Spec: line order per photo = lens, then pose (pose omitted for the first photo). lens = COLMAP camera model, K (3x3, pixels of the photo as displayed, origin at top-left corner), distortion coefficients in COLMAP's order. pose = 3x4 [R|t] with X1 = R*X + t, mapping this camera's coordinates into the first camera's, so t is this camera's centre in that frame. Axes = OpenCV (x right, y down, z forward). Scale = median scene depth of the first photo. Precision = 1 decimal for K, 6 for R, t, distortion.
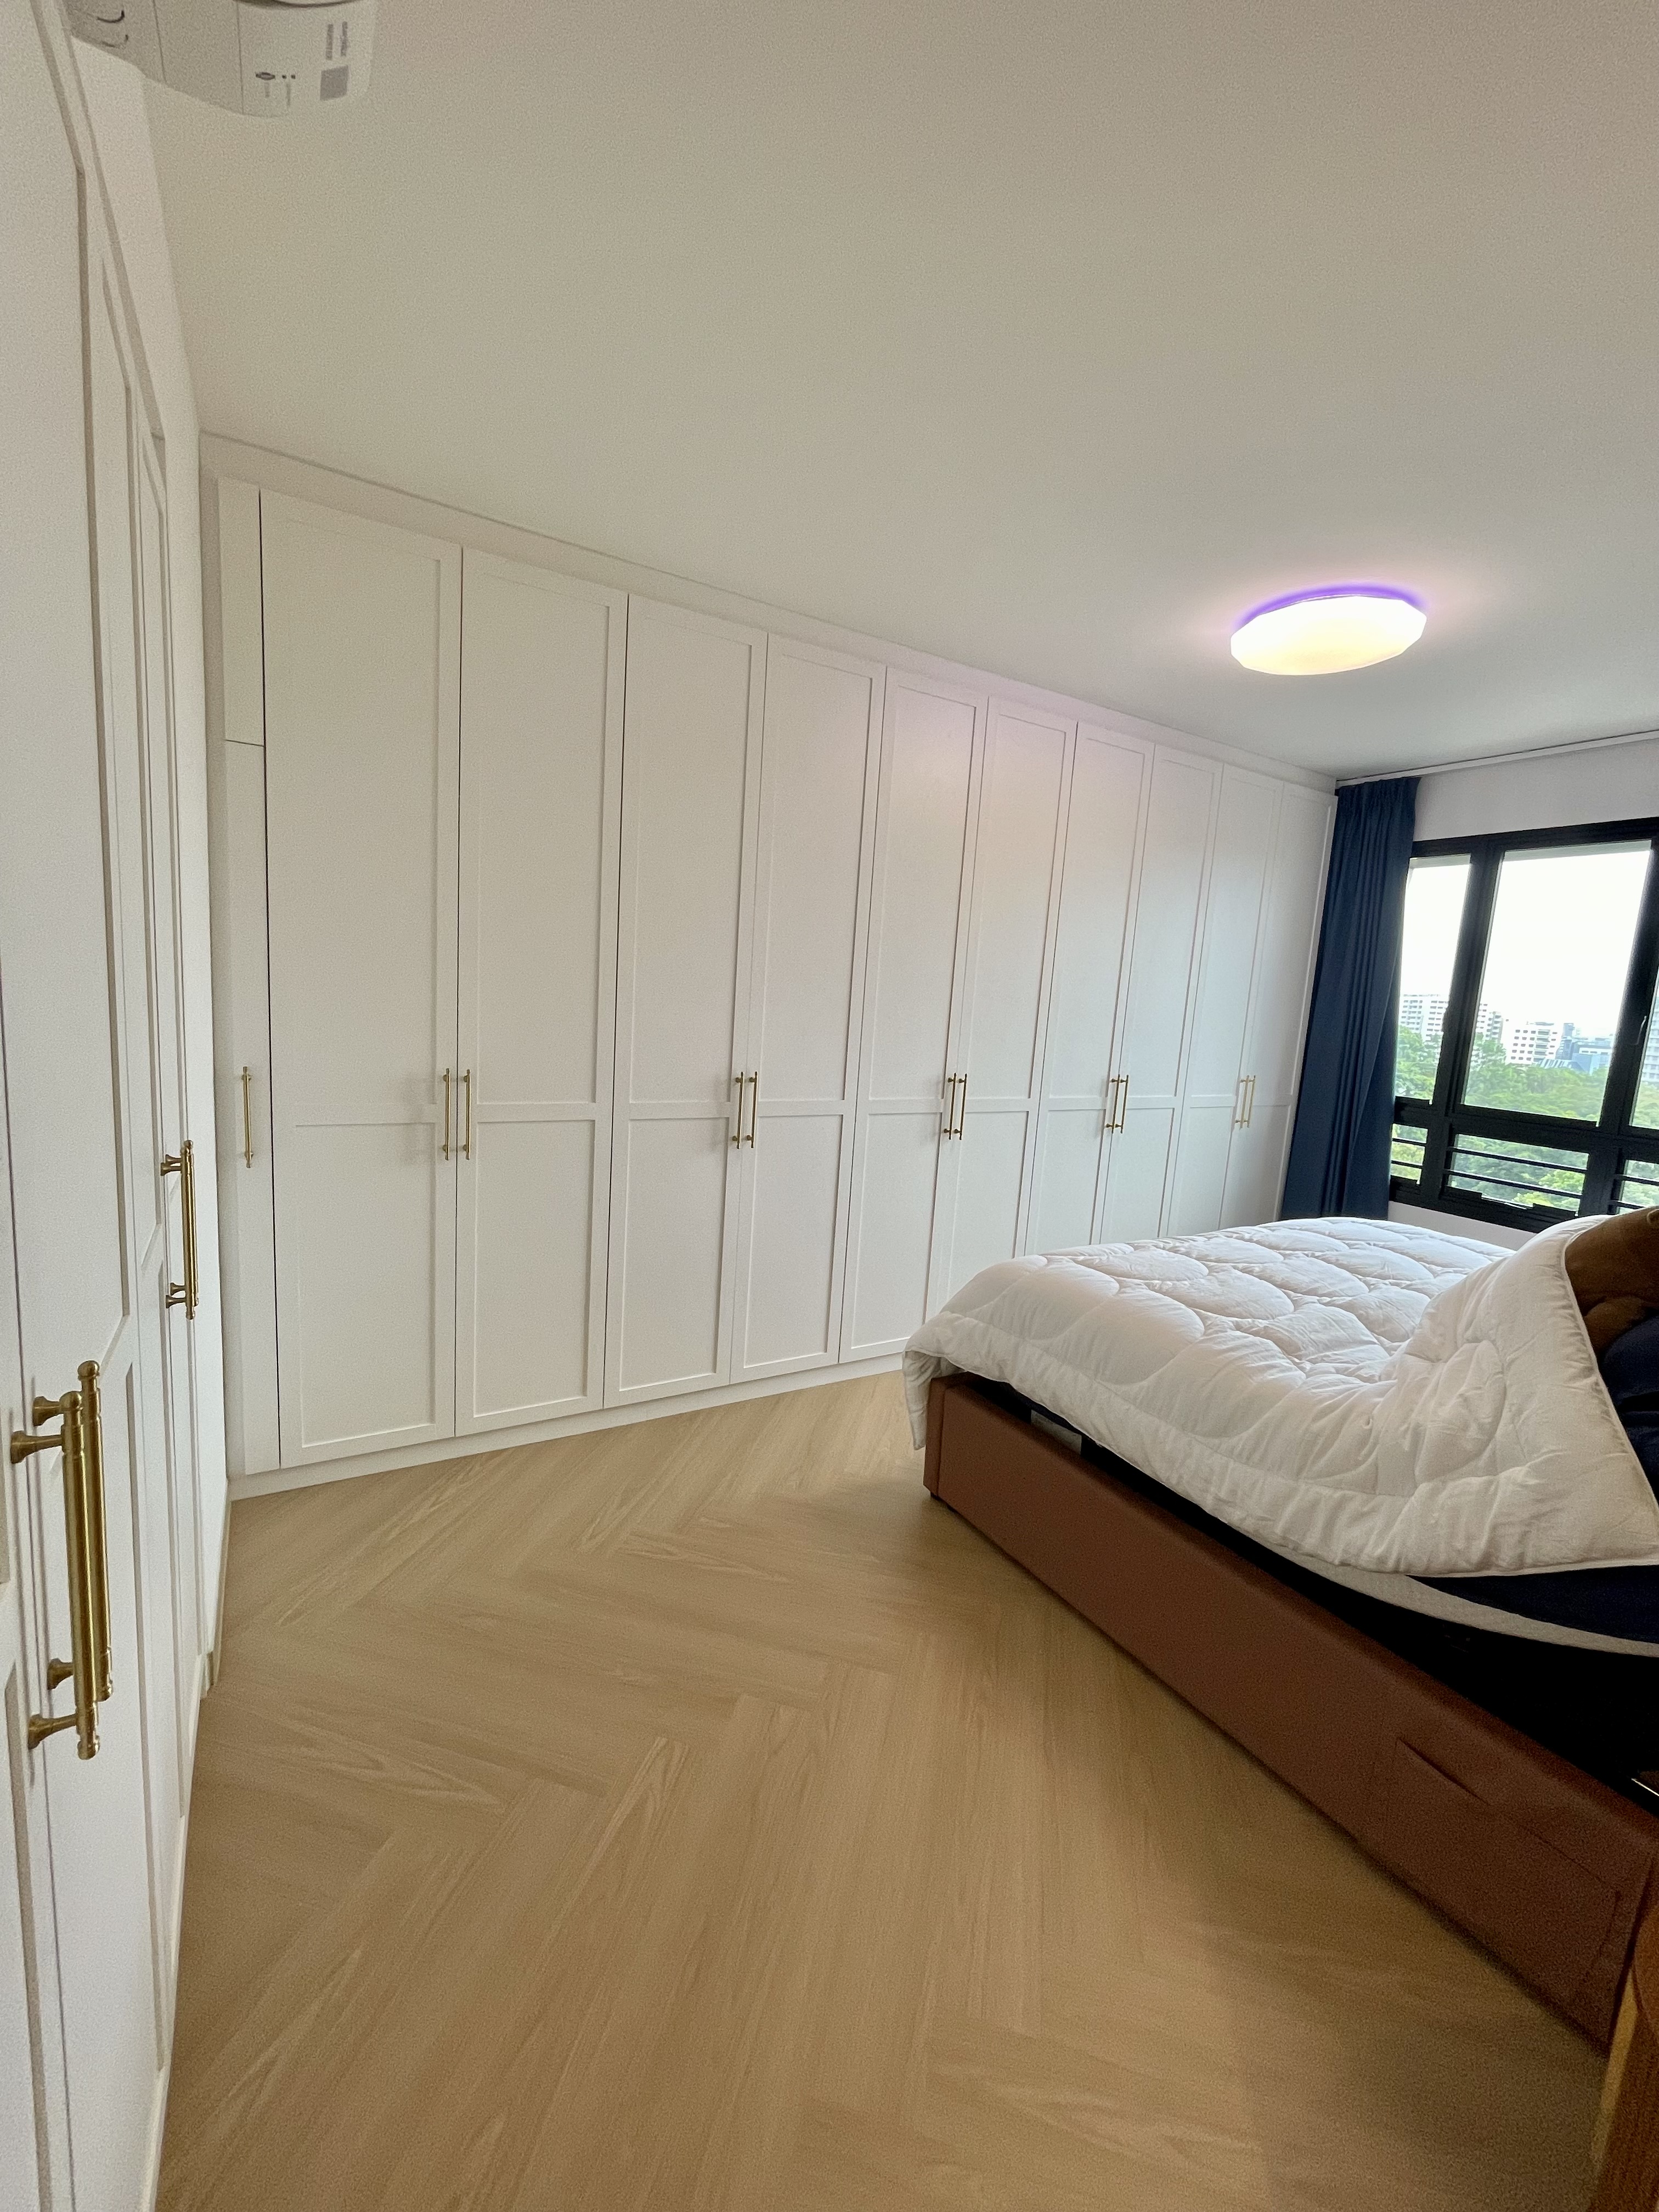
lens RADIAL K [[891.0, 0, 822.4], [0, 891.0, 1110.5], [0, 0, 1]] dist [-0.005004, -0.000156]
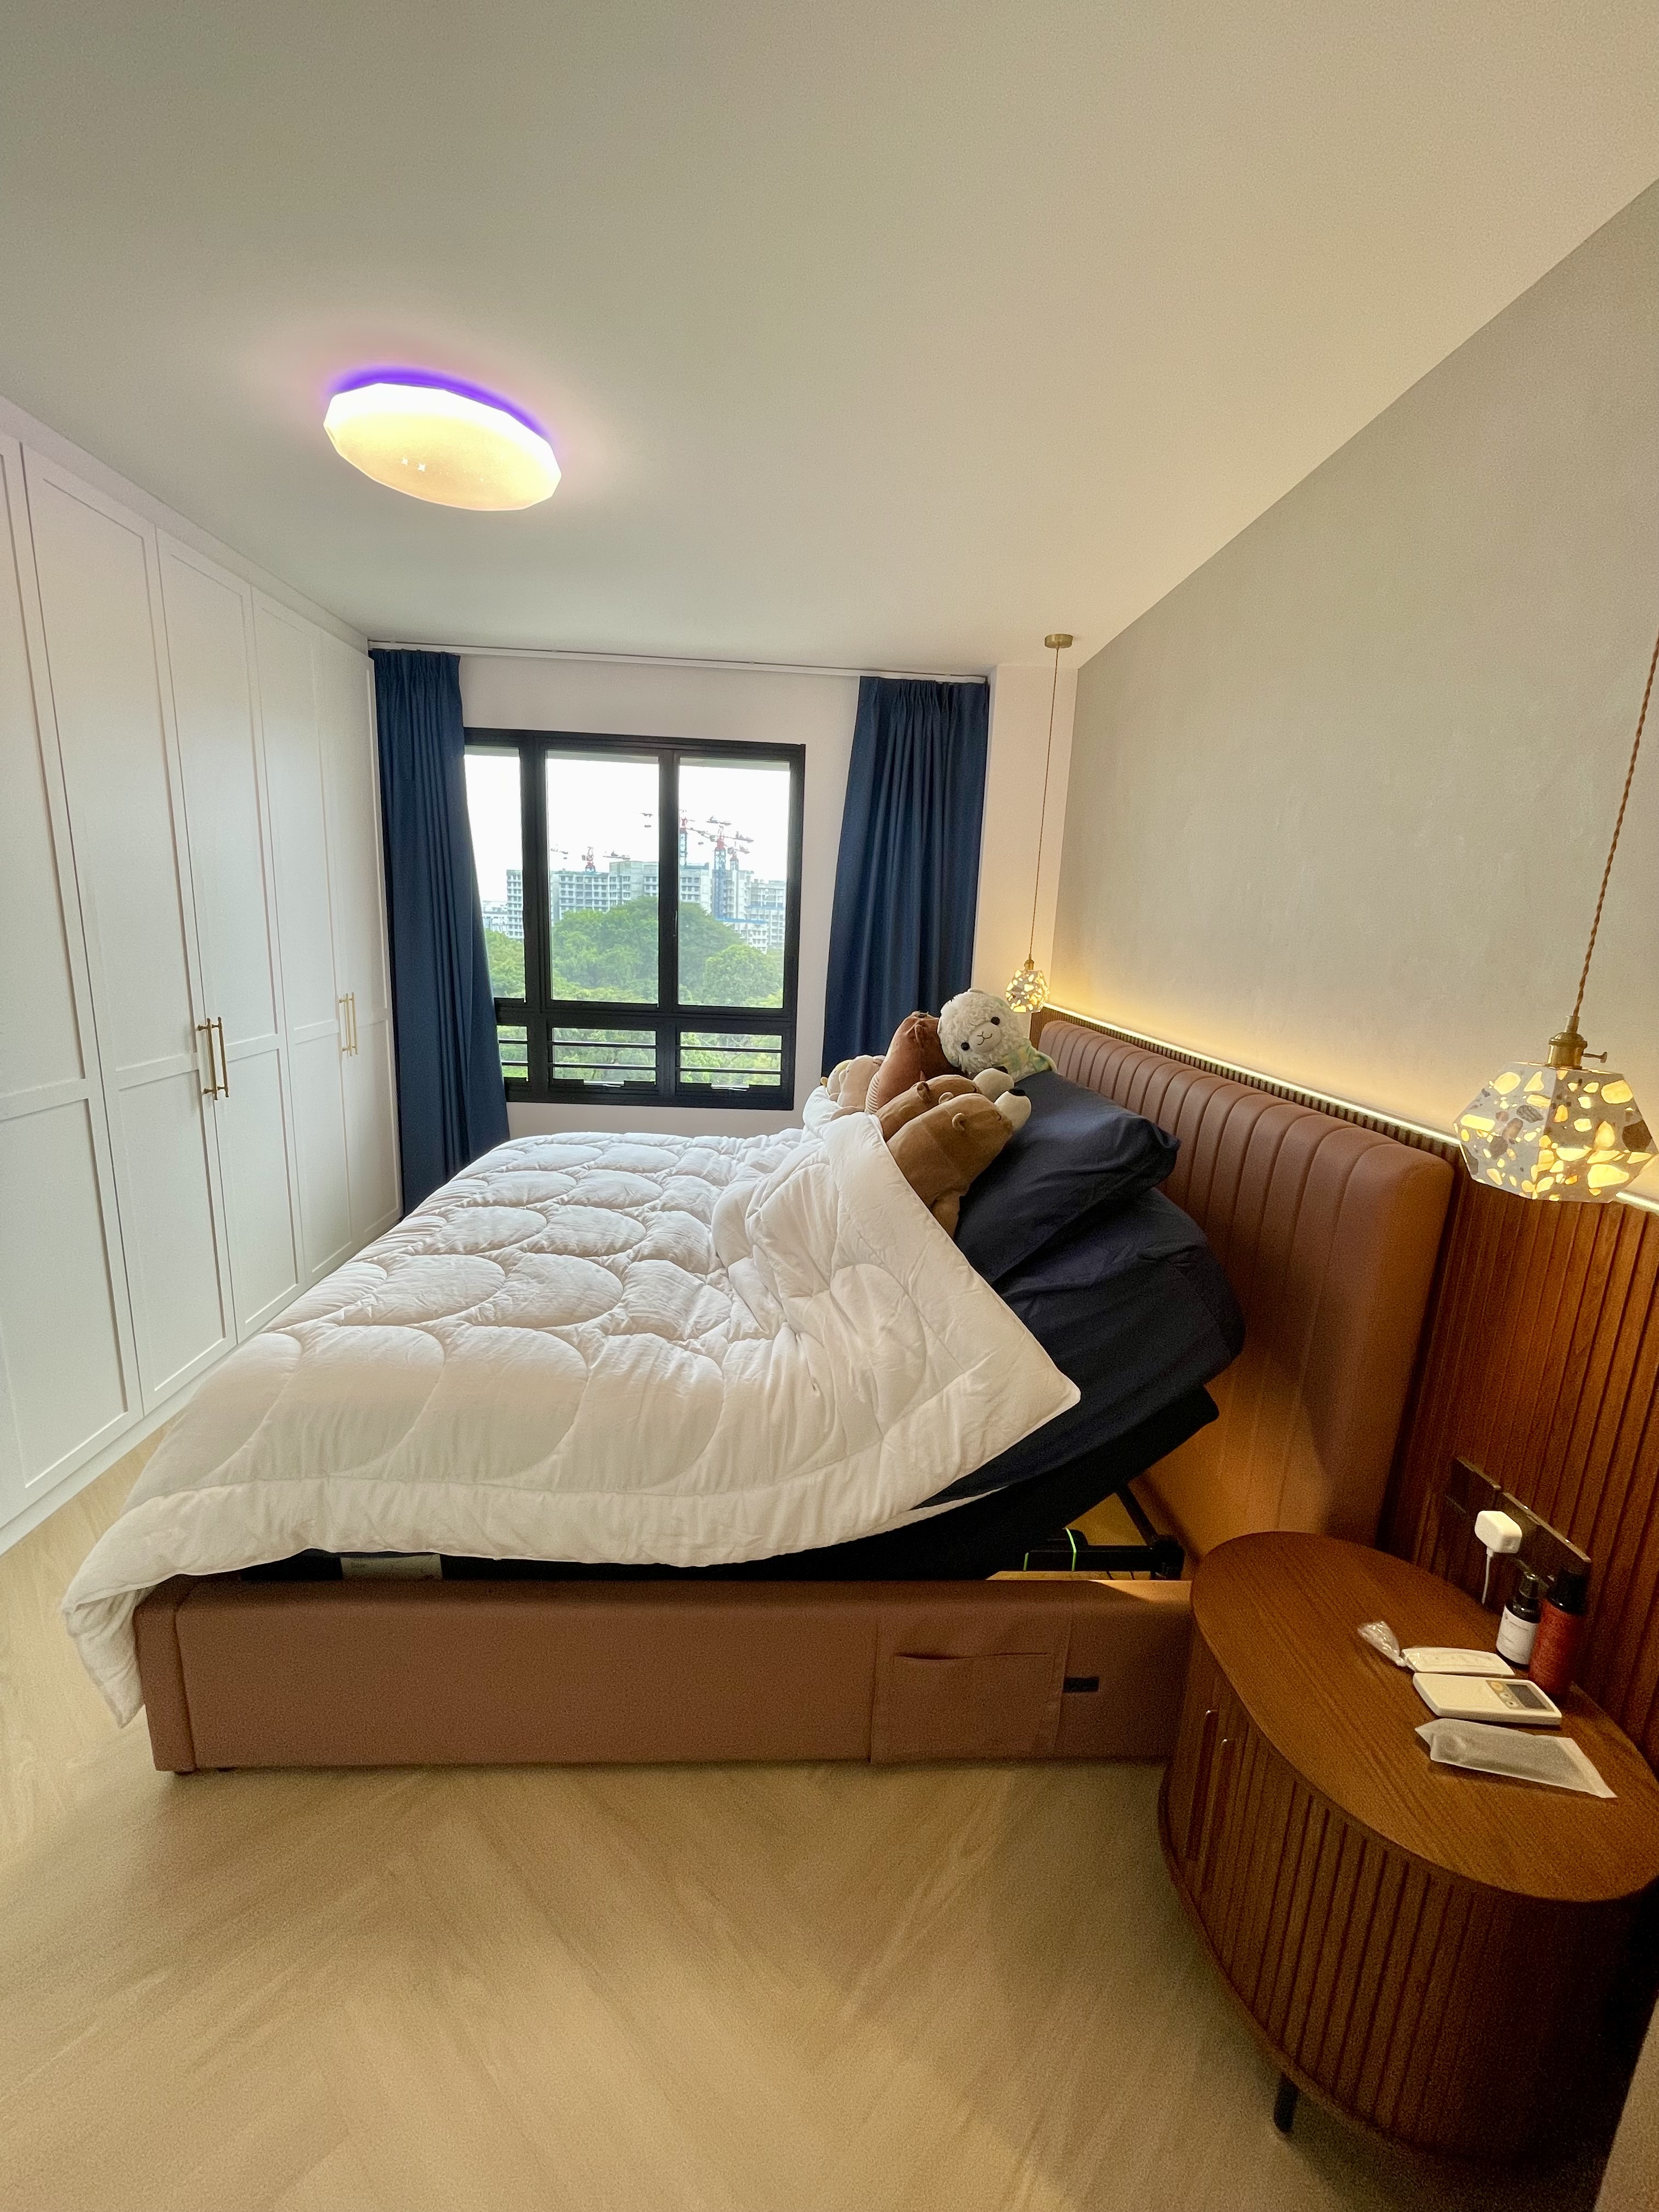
lens RADIAL K [[891.0, 0, 822.4], [0, 891.0, 1110.5], [0, 0, 1]] dist [-0.005004, -0.000156]
pose [[0.471902, -0.225689, 0.852275, -0.093574], [0.107423, 0.974197, 0.198495, -0.091412], [-0.875082, -0.002117, 0.483969, 0.360957]]
